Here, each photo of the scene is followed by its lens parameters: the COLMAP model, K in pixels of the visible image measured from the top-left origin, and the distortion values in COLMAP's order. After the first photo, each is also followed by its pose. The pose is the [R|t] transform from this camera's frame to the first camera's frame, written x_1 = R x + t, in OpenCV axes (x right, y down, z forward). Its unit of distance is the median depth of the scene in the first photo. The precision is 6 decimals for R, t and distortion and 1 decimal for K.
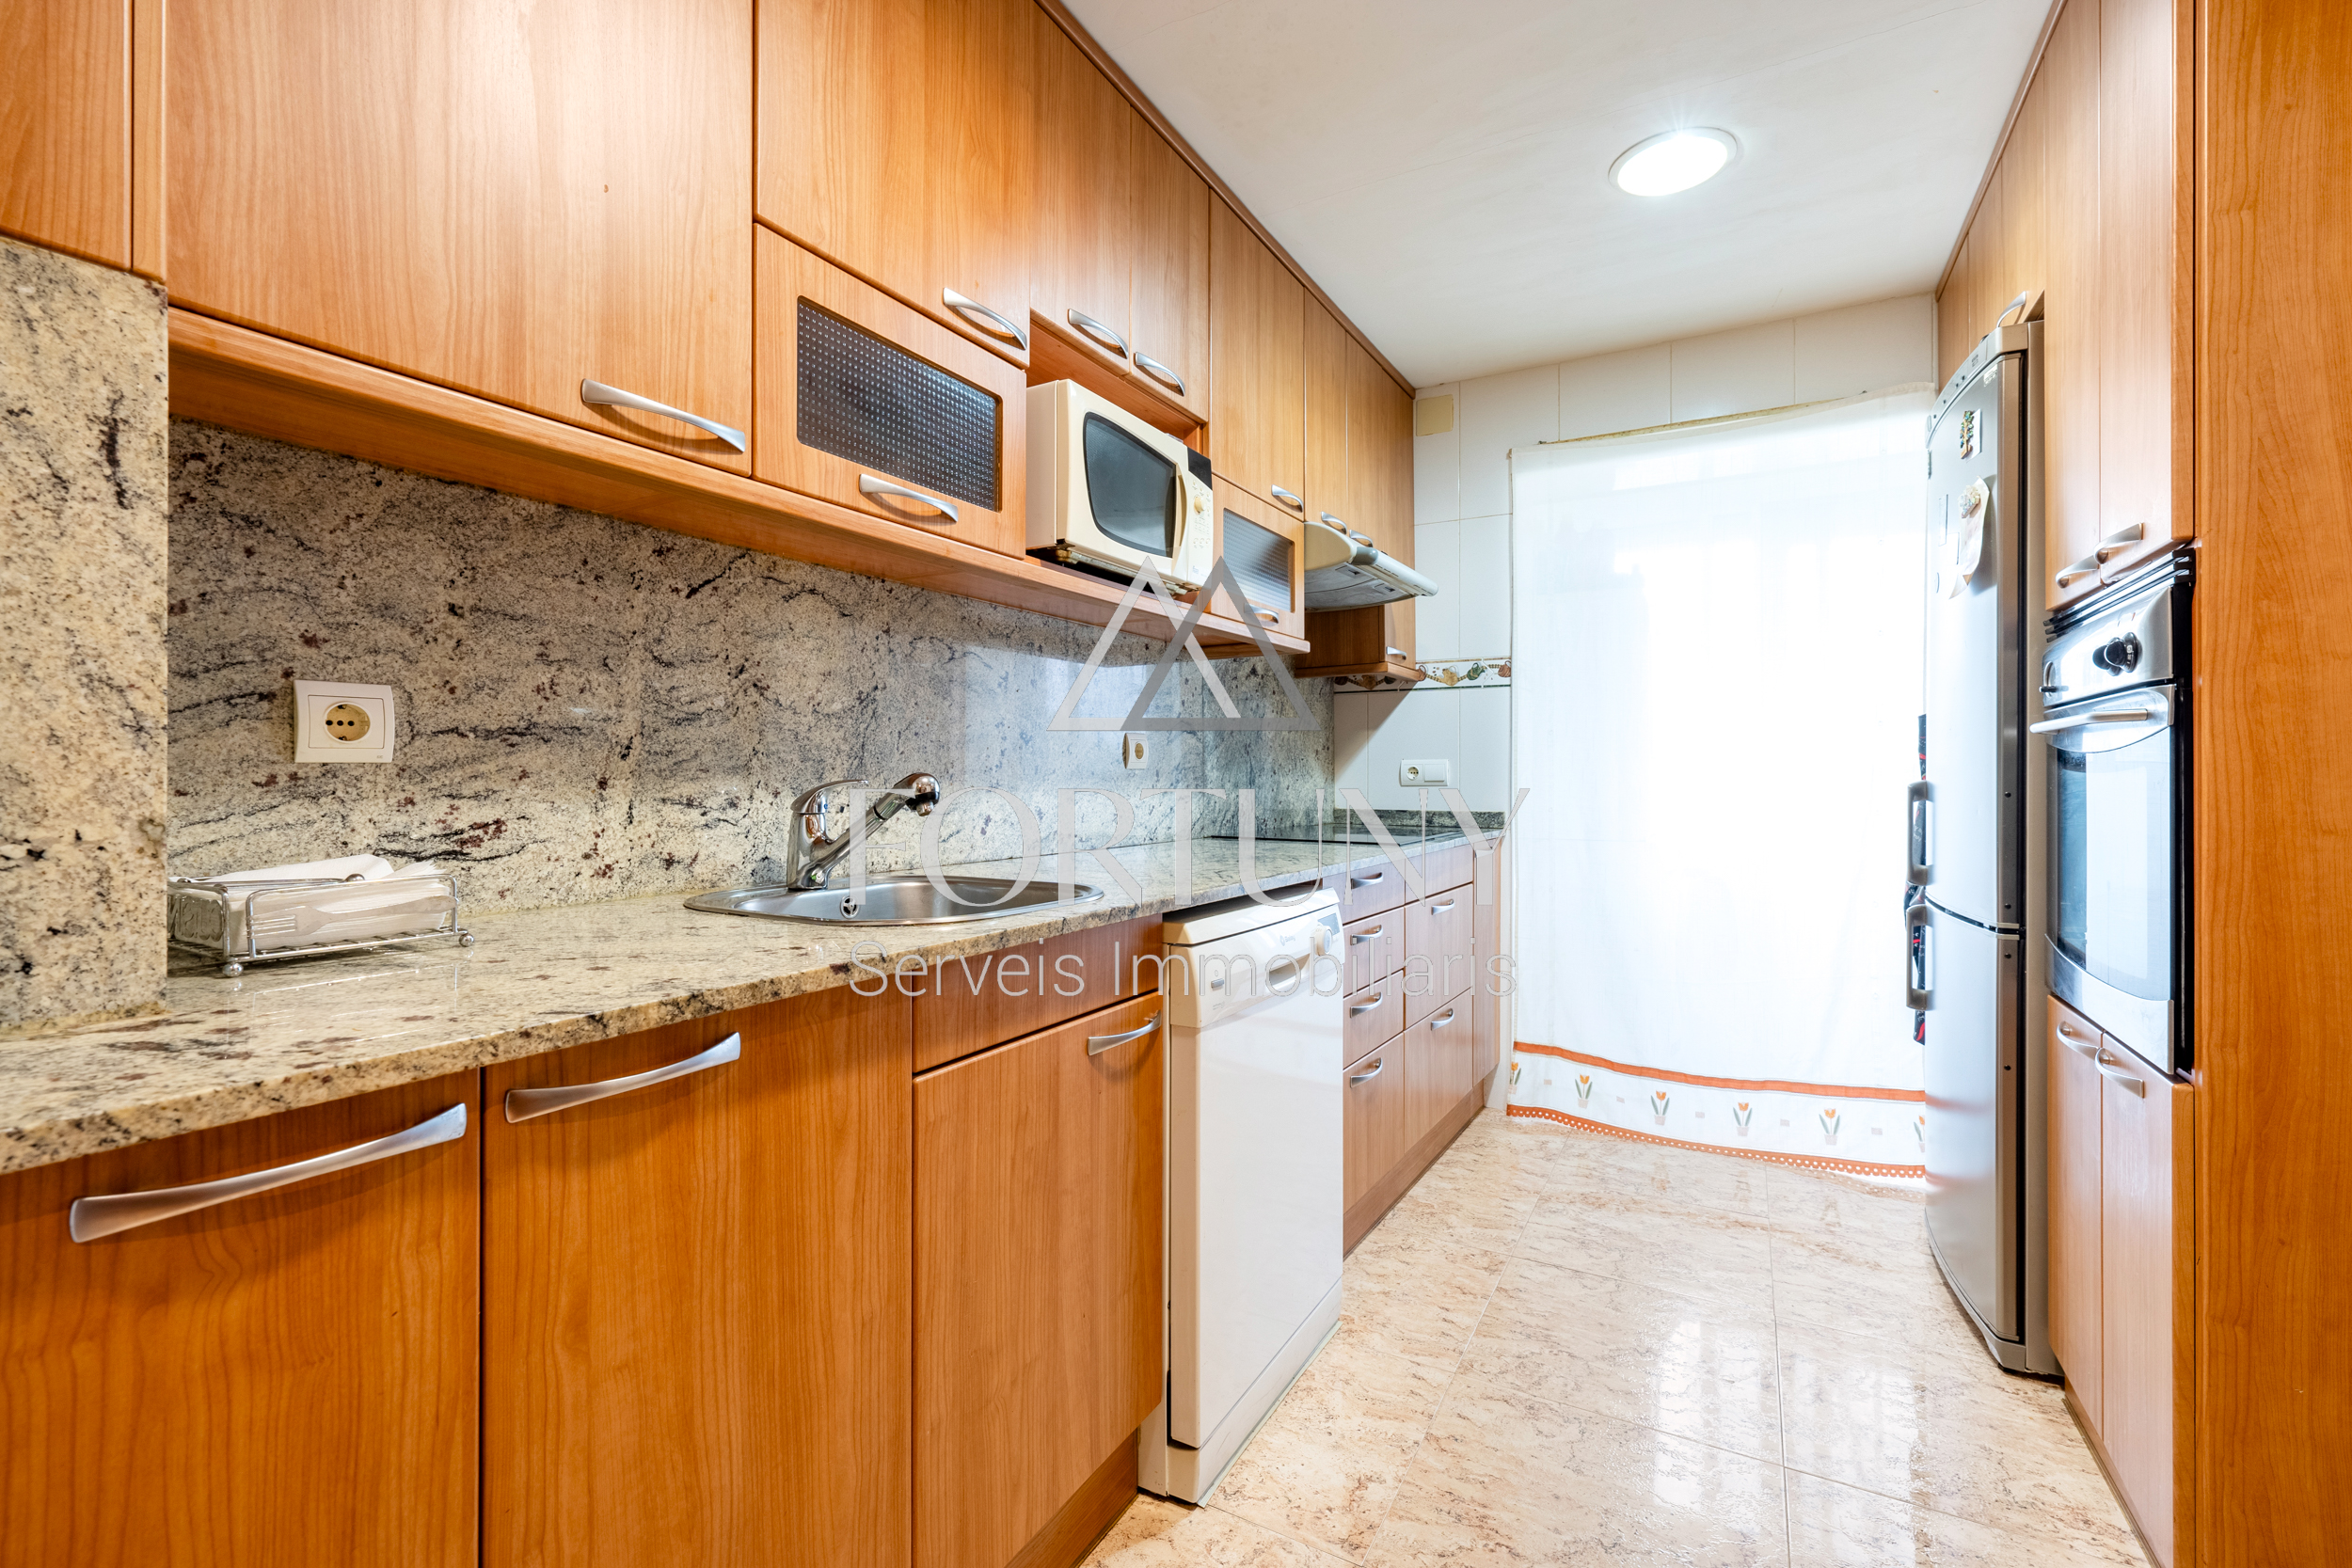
lens RADIAL K [[1007.5, 0, 1176.6], [0, 1007.5, 766.7], [0, 0, 1]] dist [0.000871, 0.000070]
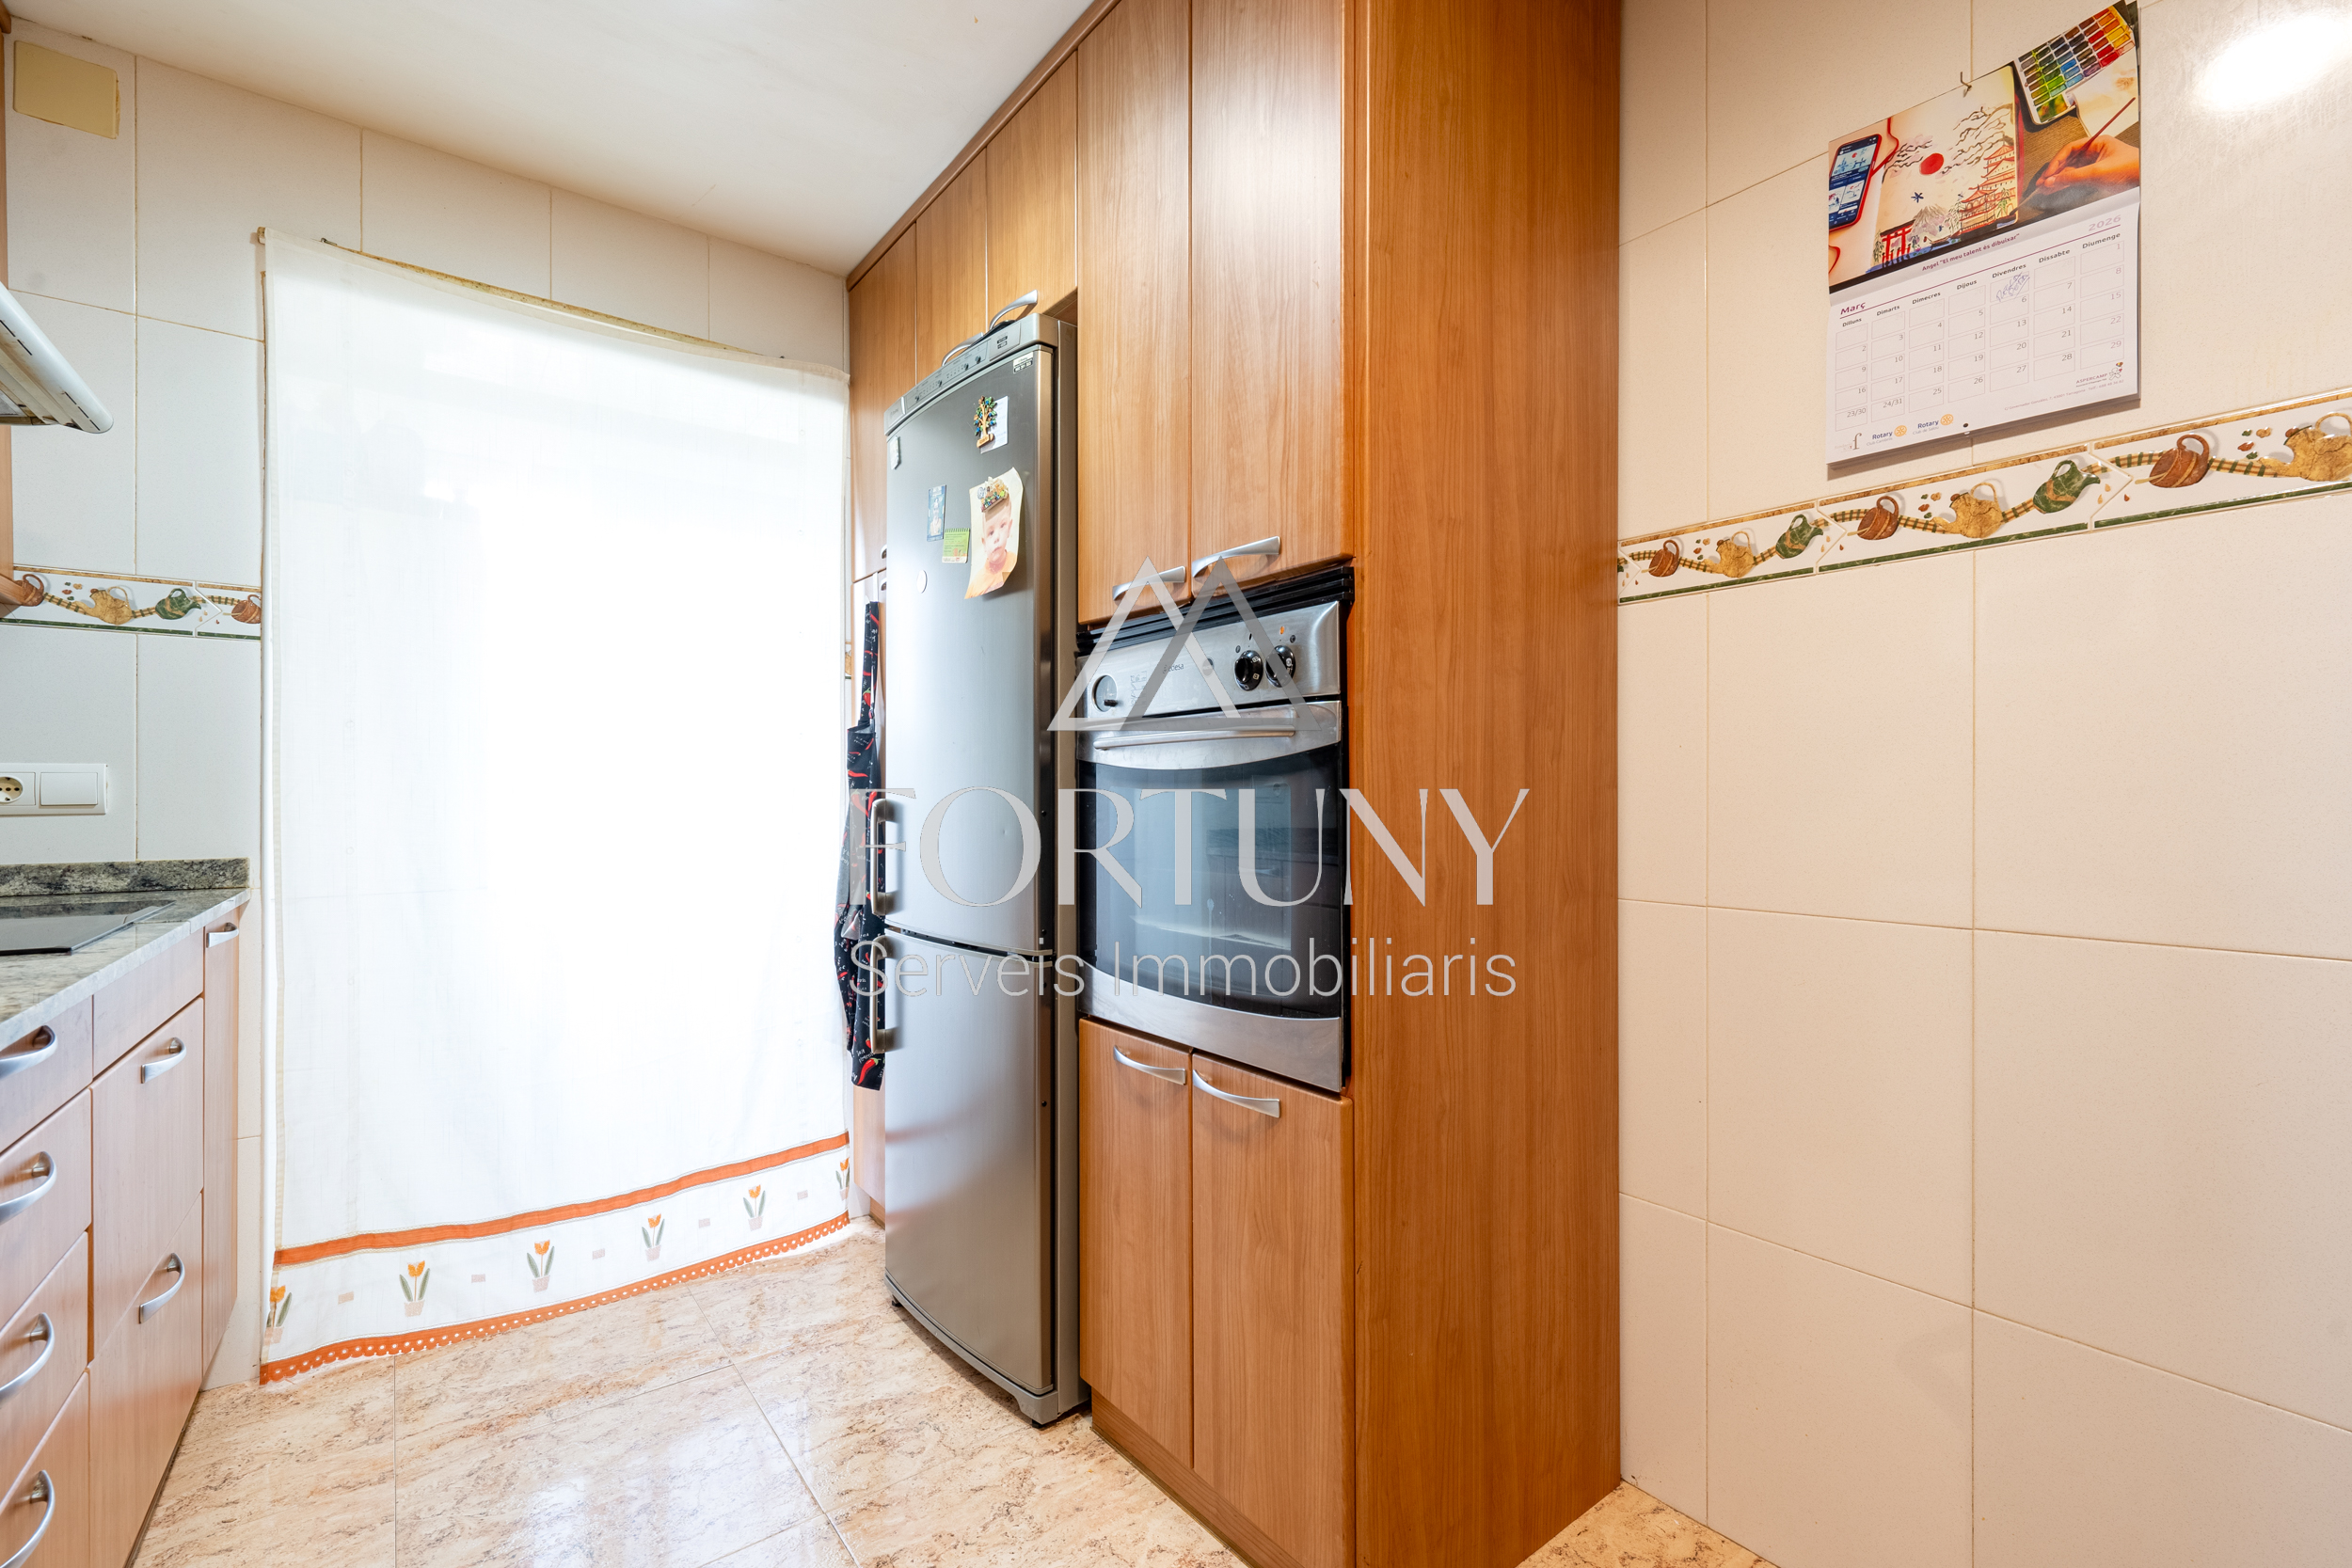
lens RADIAL K [[1019.7, 0, 1173.1], [0, 1019.7, 796.2], [0, 0, 1]] dist [0.001969, 0.000286]
pose [[0.392992, -0.001099, 0.919541, -0.002234], [-0.006935, 0.999967, 0.004160, 0.004609], [-0.919516, -0.008012, 0.392972, 0.344699]]
